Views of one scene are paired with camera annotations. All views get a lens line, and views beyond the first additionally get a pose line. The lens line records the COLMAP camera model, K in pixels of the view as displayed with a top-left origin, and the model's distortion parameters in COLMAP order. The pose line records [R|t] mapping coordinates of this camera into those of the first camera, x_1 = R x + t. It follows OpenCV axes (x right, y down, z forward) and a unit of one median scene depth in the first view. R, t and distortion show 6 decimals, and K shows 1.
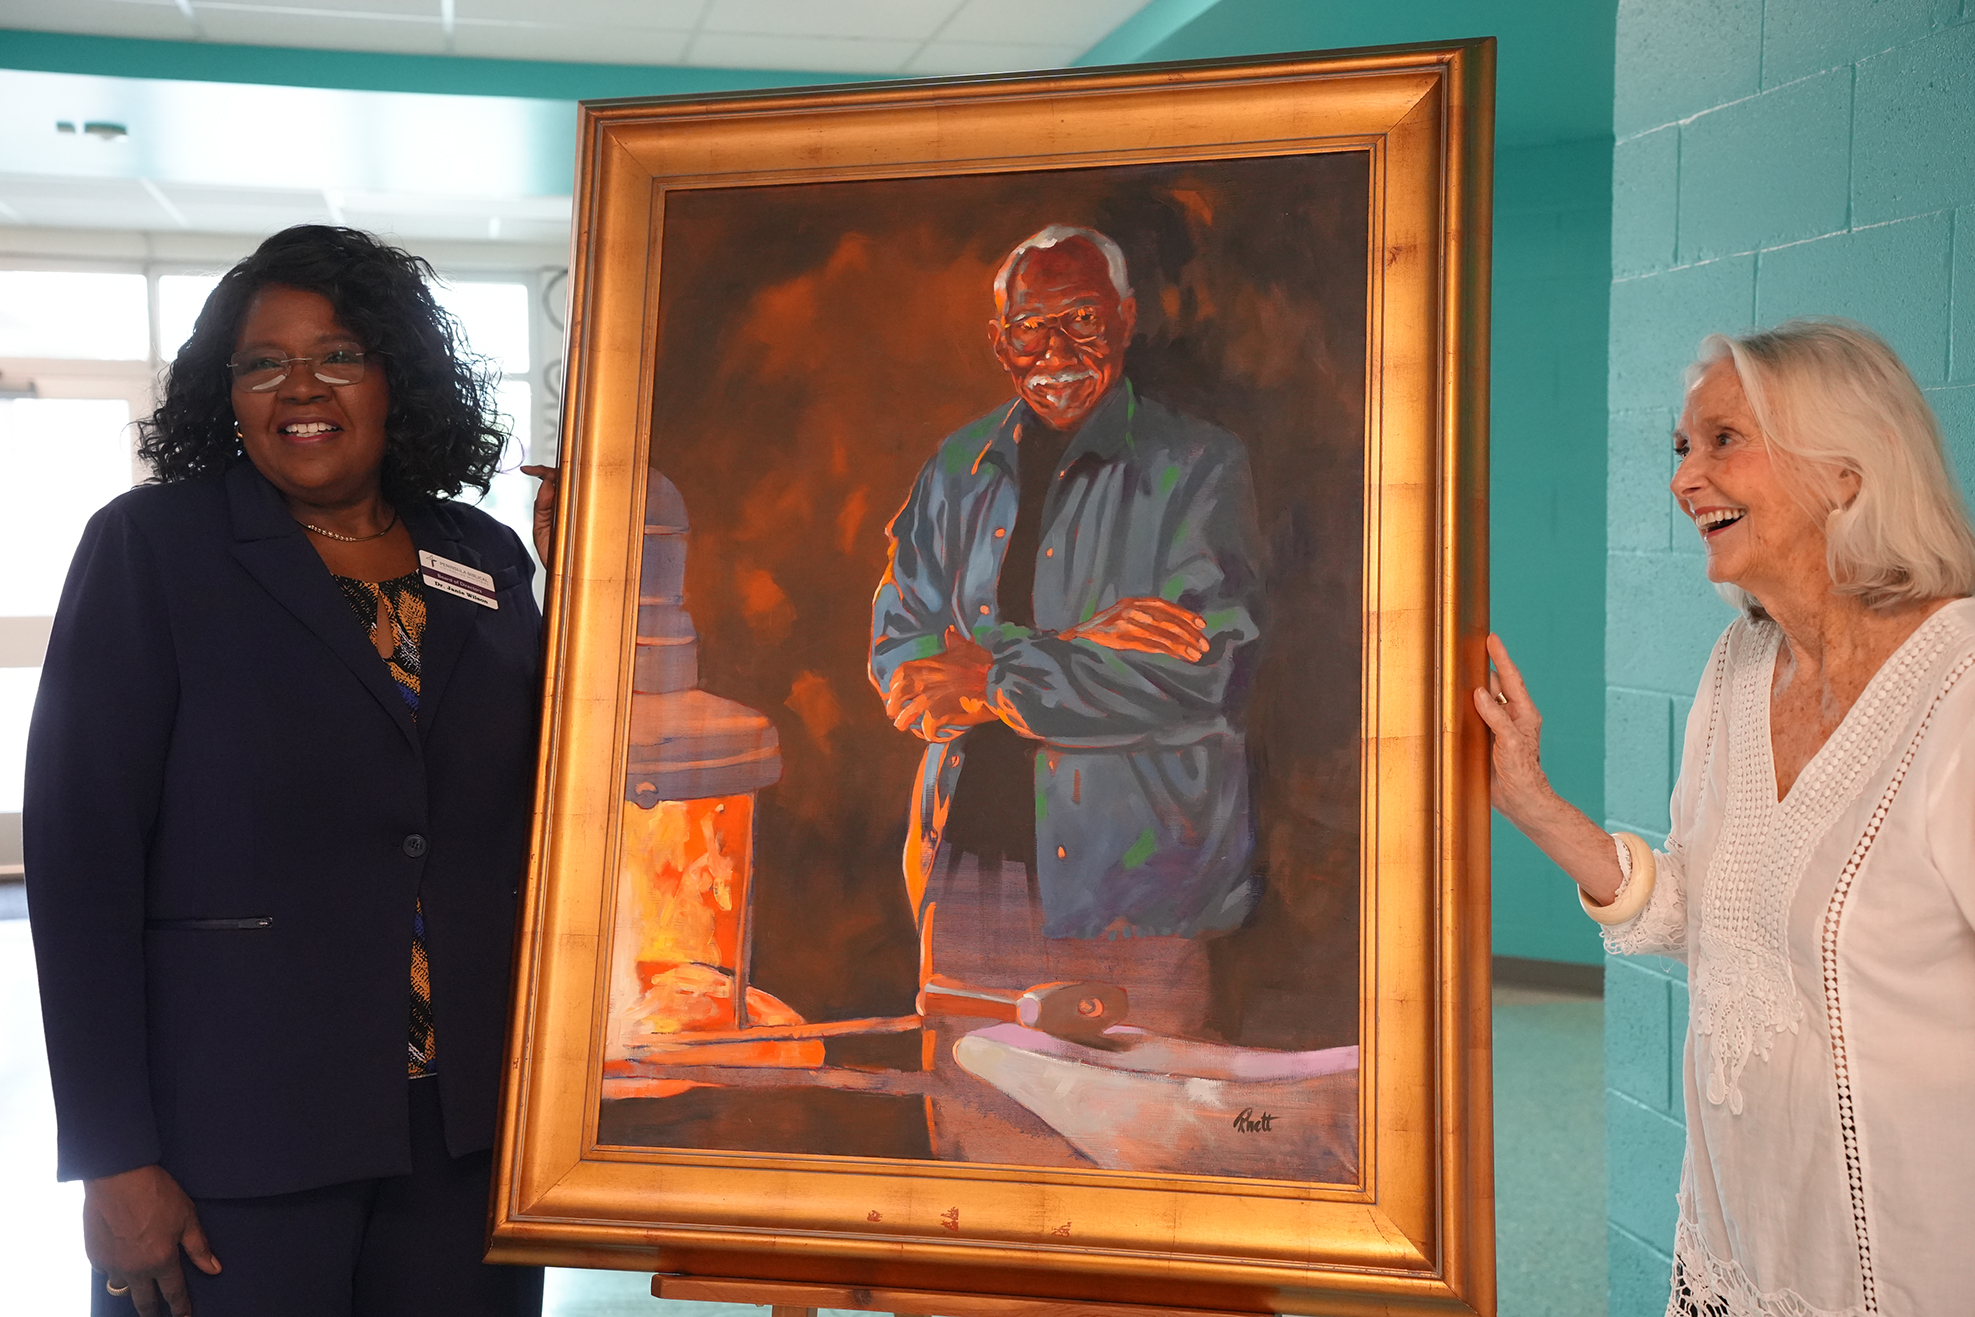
lens RADIAL K [[2325.3, 0, 1000.7], [0, 2325.3, 661.2], [0, 0, 1]] dist [0.133714, 0.000000]
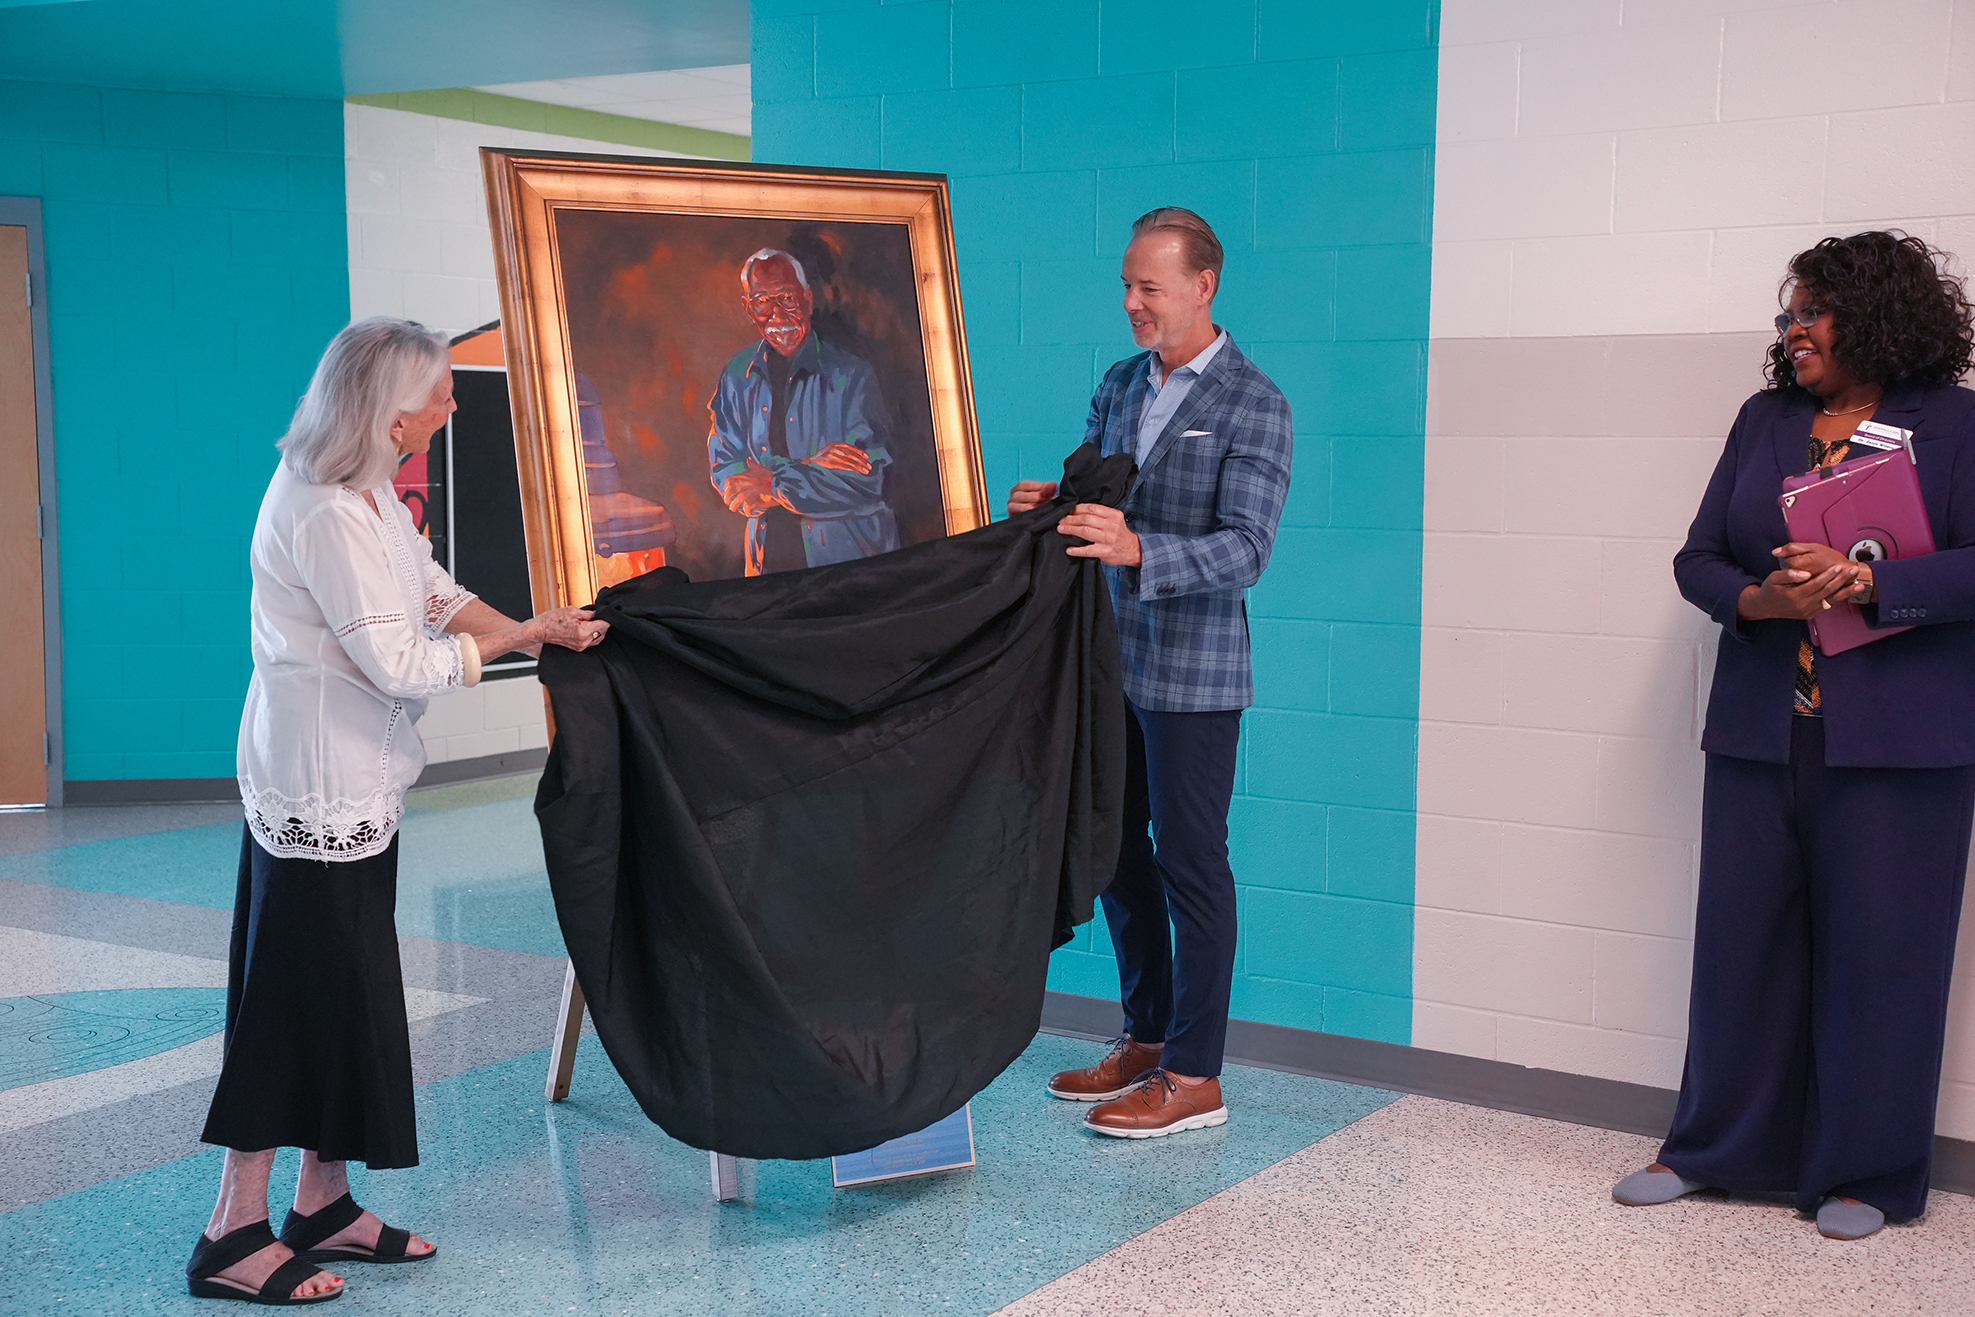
lens RADIAL K [[2551.4, 0, 1002.7], [0, 2551.4, 654.1], [0, 0, 1]] dist [0.191089, 0.000000]
pose [[0.716986, -0.049524, 0.695326, -1.357772], [0.030697, 0.998749, 0.039482, 0.070673], [-0.696411, -0.006964, 0.717609, -0.665790]]
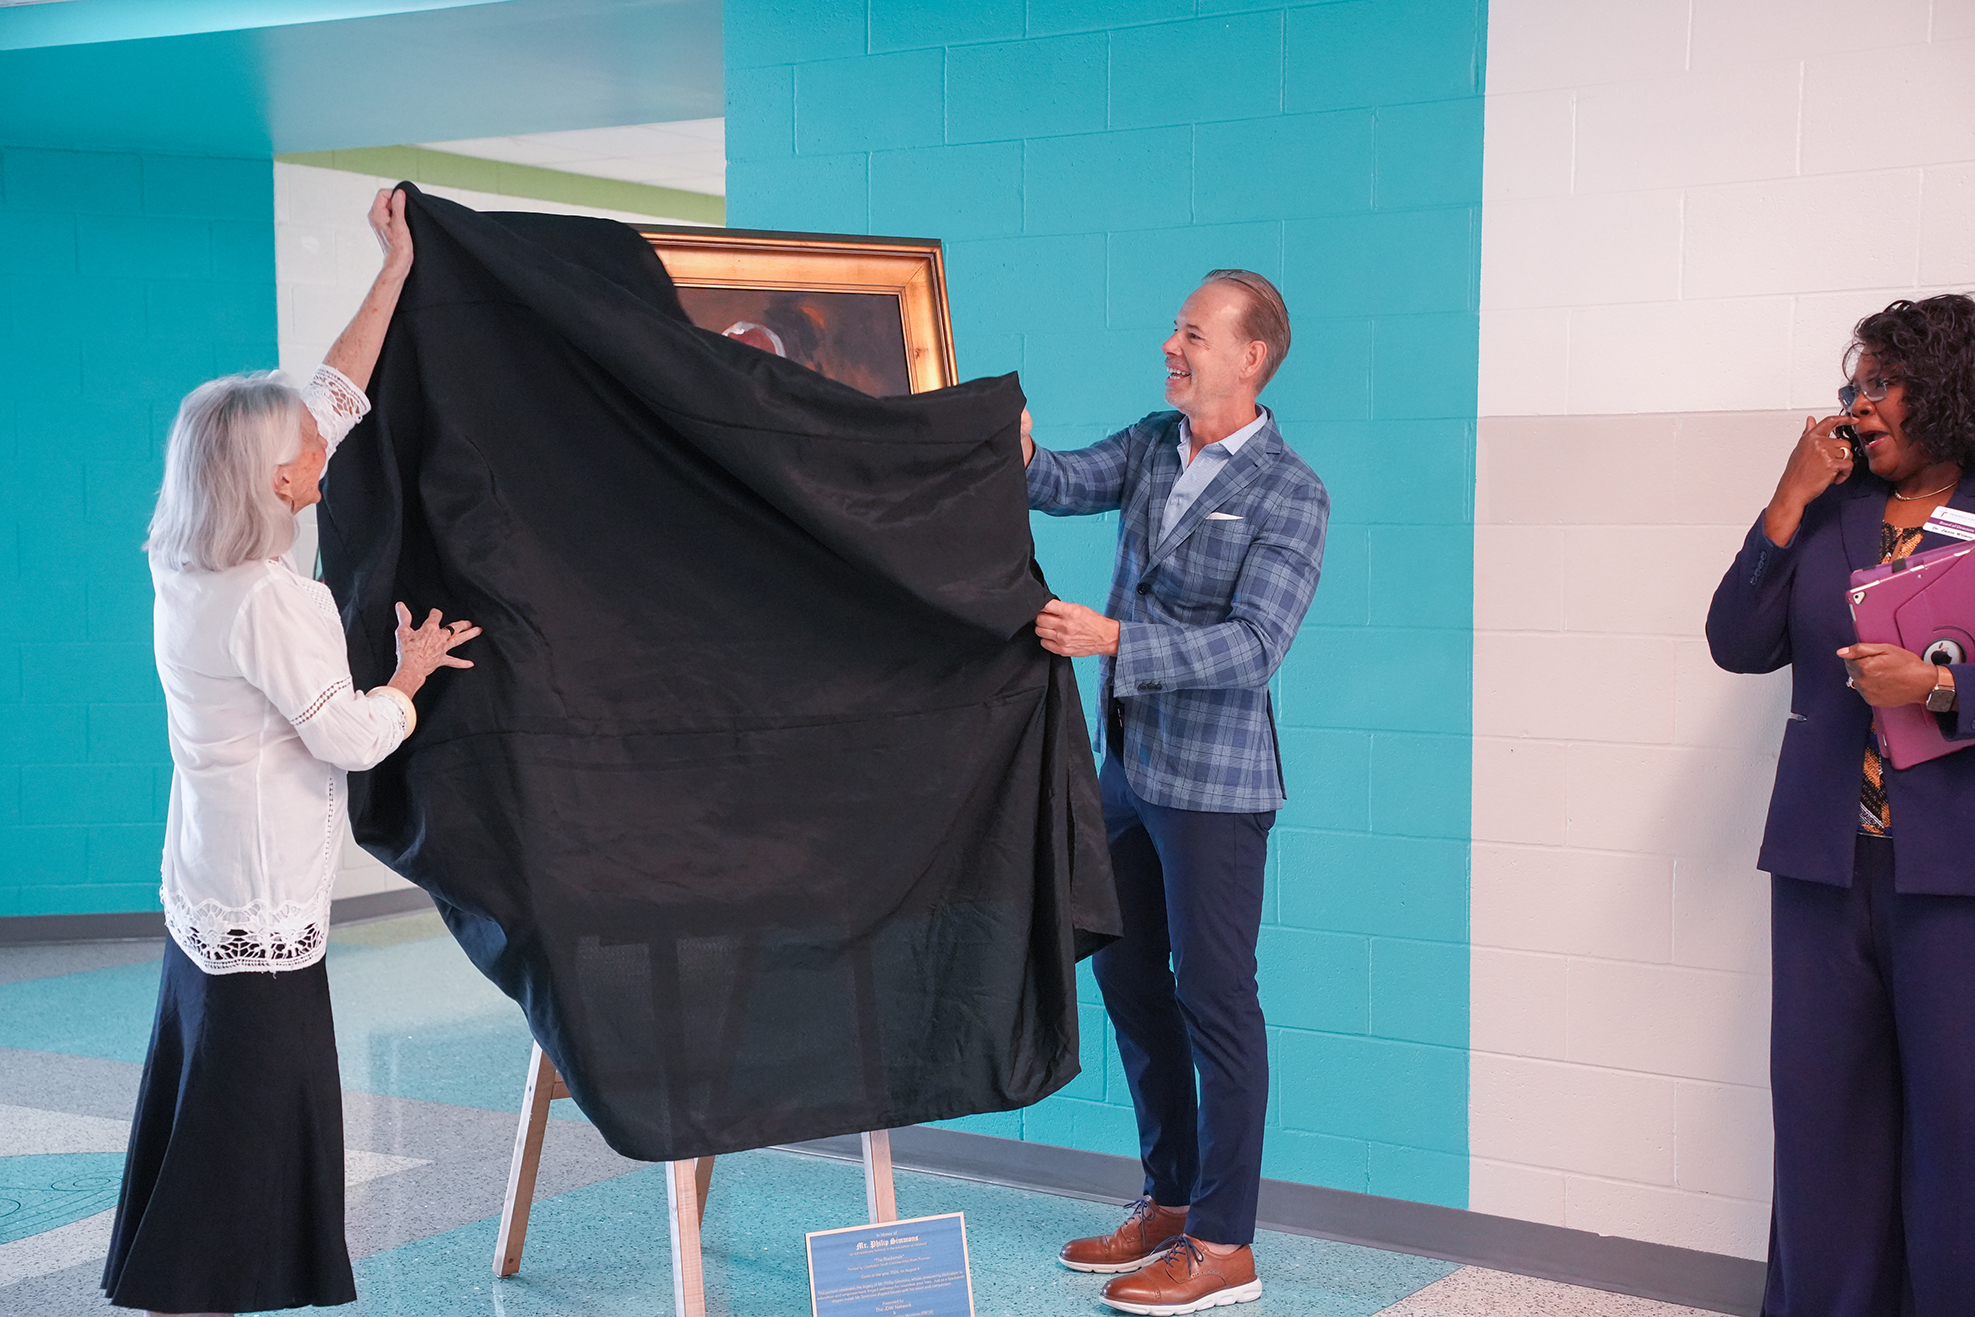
lens RADIAL K [[2842.7, 0, 995.5], [0, 2842.7, 666.3], [0, 0, 1]] dist [0.267774, 0.000000]
pose [[0.719612, -0.027720, 0.693823, -1.360898], [0.035347, 0.999370, 0.003266, 0.071007], [-0.693476, 0.022174, 0.720138, -0.670703]]
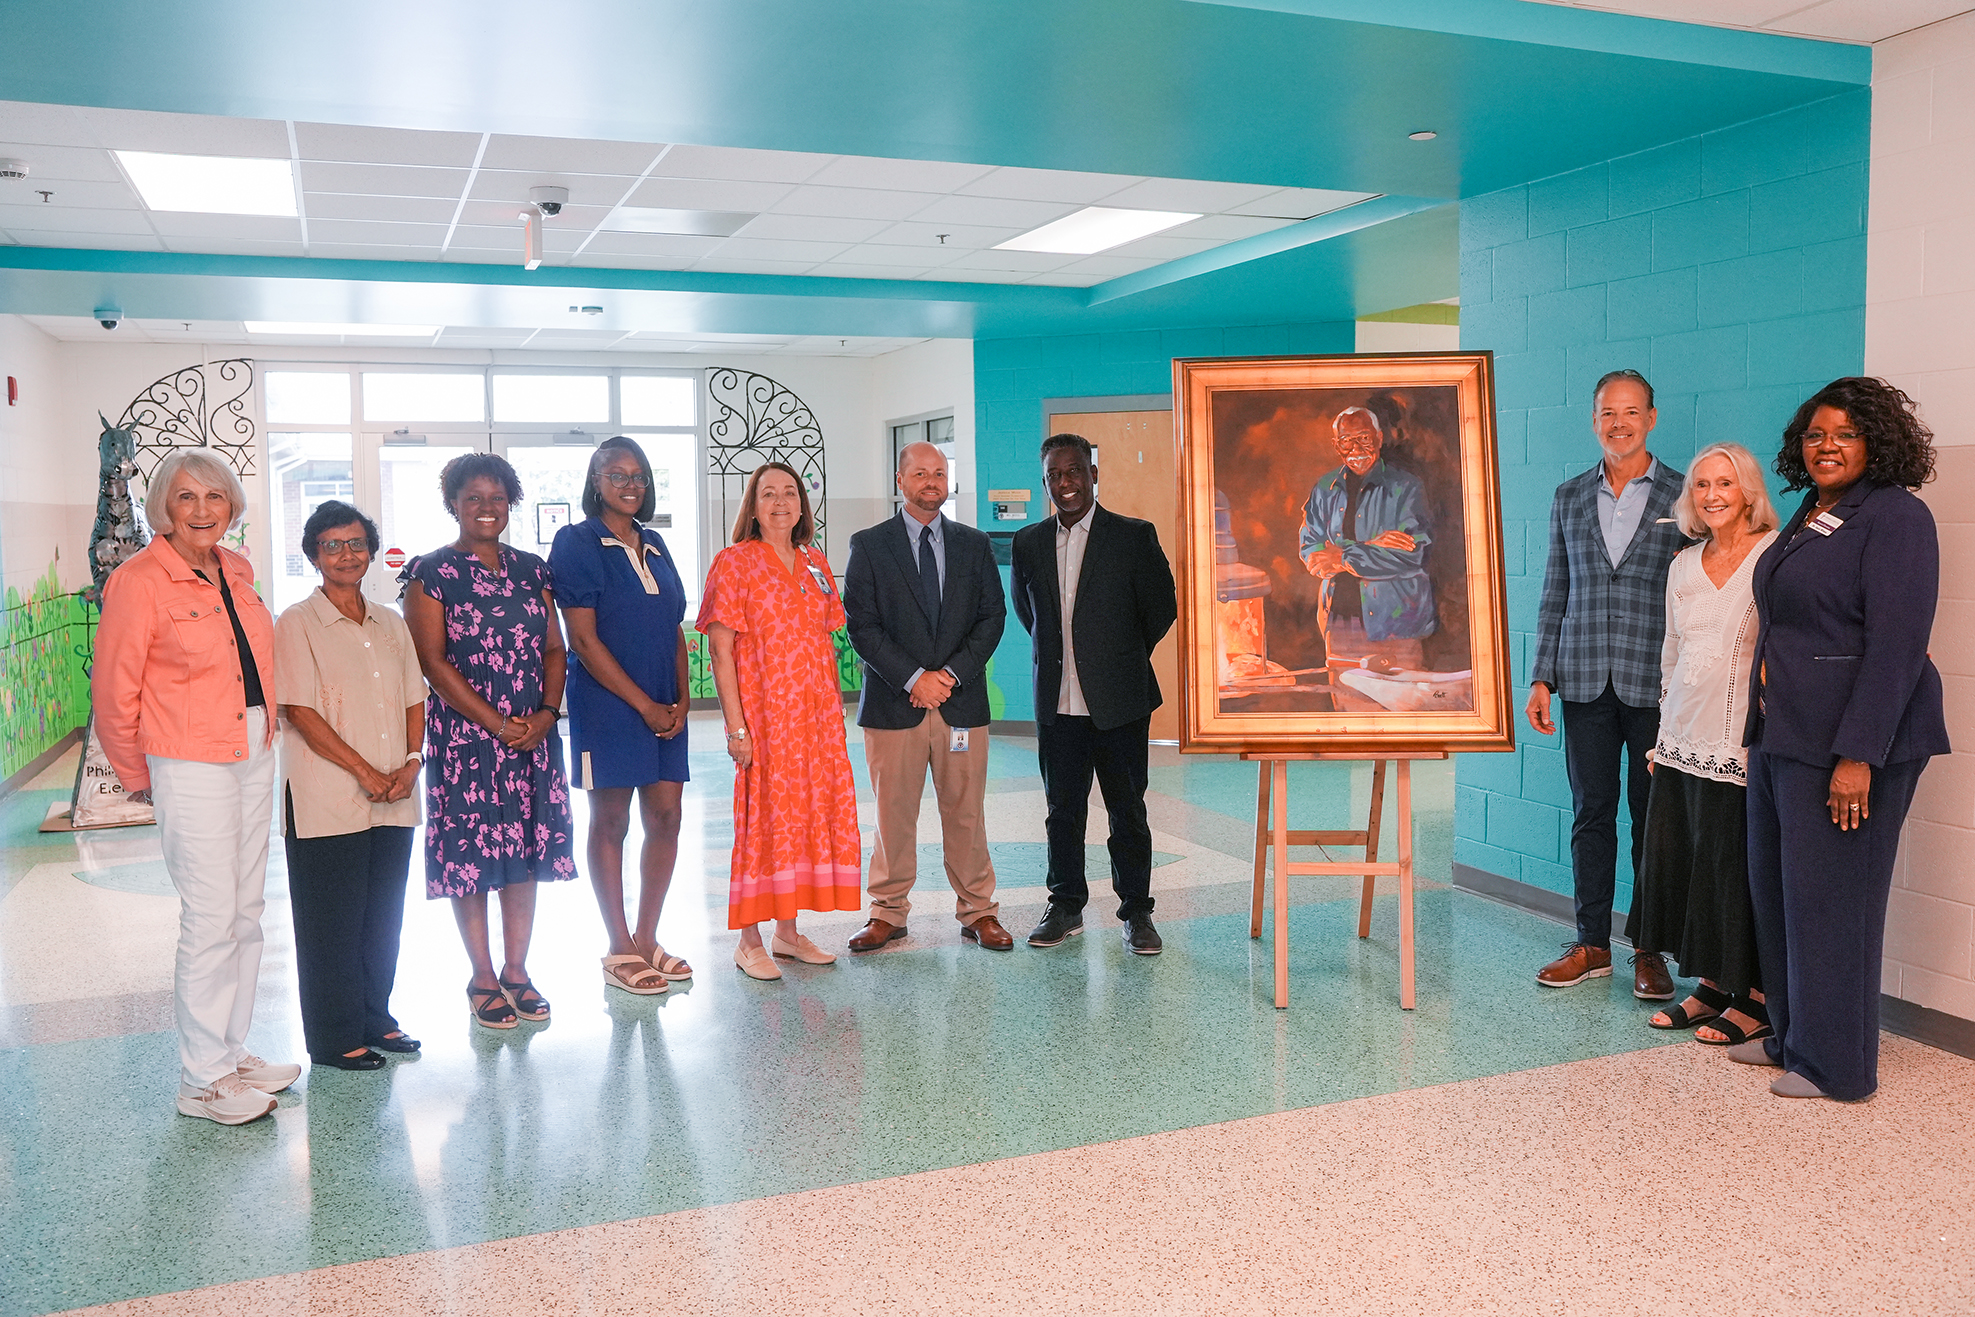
lens RADIAL K [[1668.3, 0, 990.4], [0, 1668.3, 640.7], [0, 0, 1]] dist [-0.080871, 0.087899]
pose [[0.988496, -0.013293, 0.150662, -0.781790], [0.011309, 0.999838, 0.014020, 0.079893], [-0.150824, -0.012155, 0.988486, -1.063181]]
